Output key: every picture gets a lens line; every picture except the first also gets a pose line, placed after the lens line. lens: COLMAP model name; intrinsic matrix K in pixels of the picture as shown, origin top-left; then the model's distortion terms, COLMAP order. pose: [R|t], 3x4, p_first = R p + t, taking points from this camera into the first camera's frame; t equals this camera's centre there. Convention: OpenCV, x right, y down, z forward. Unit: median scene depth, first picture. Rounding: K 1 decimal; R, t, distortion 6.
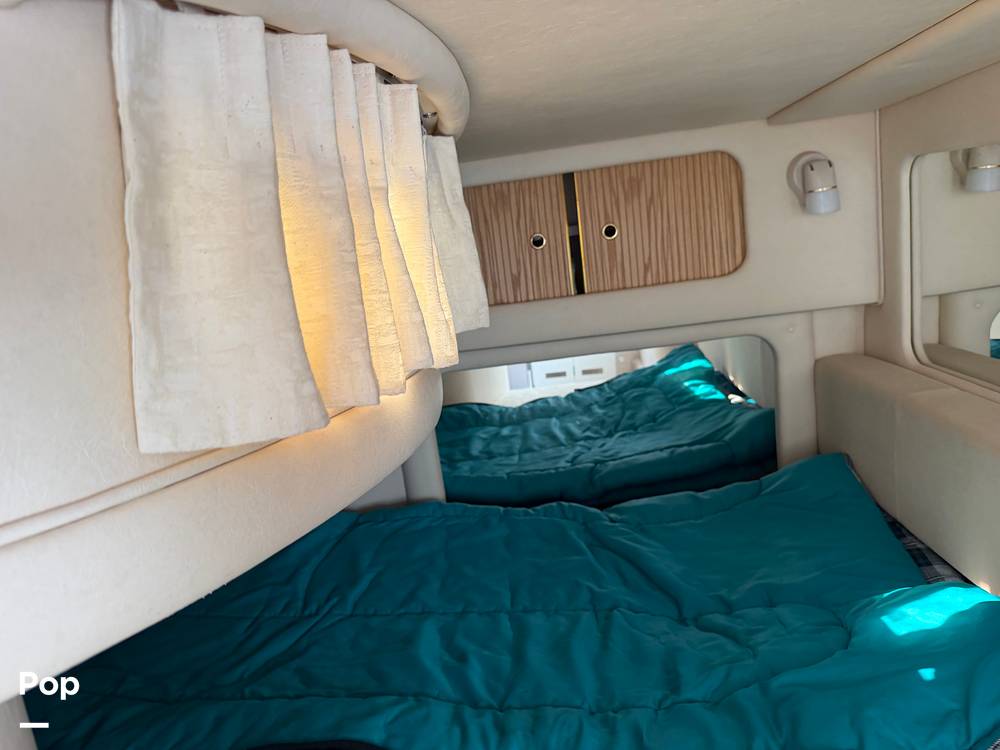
lens RADIAL K [[704.9, 0, 503.0], [0, 704.9, 380.7], [0, 0, 1]] dist [0.009382, -0.017017]
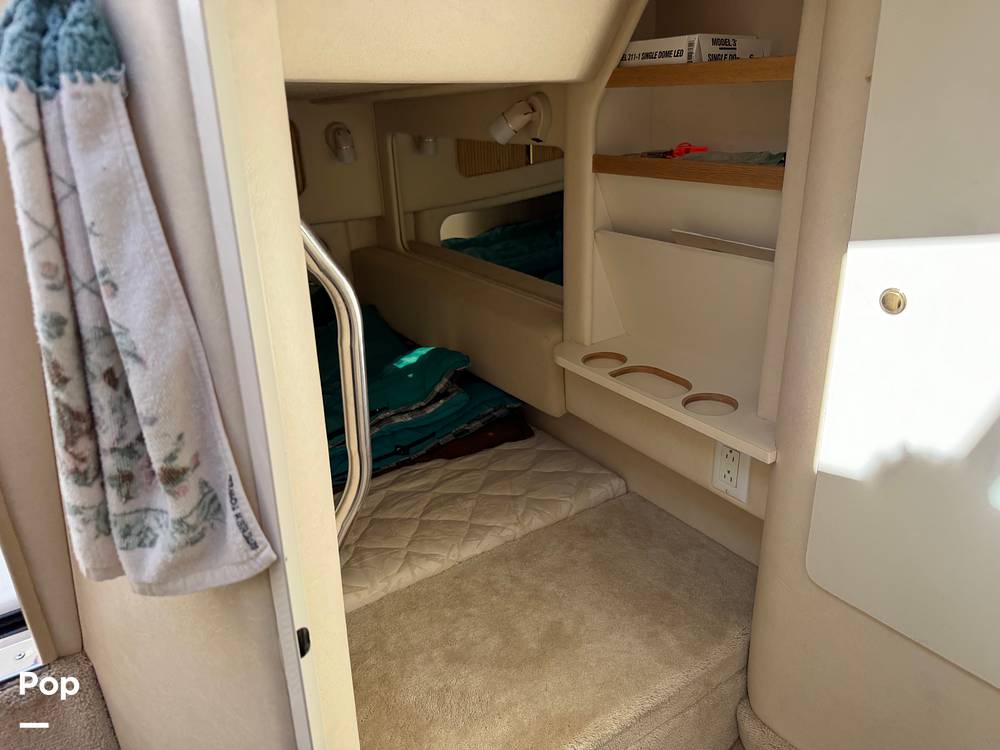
lens RADIAL K [[704.9, 0, 502.7], [0, 704.9, 373.9], [0, 0, 1]] dist [0.009382, -0.017017]
pose [[0.803252, -0.125313, 0.582308, -0.291655], [0.064460, 0.990165, 0.124166, 0.078181], [-0.592141, -0.062201, 0.803430, -0.601360]]
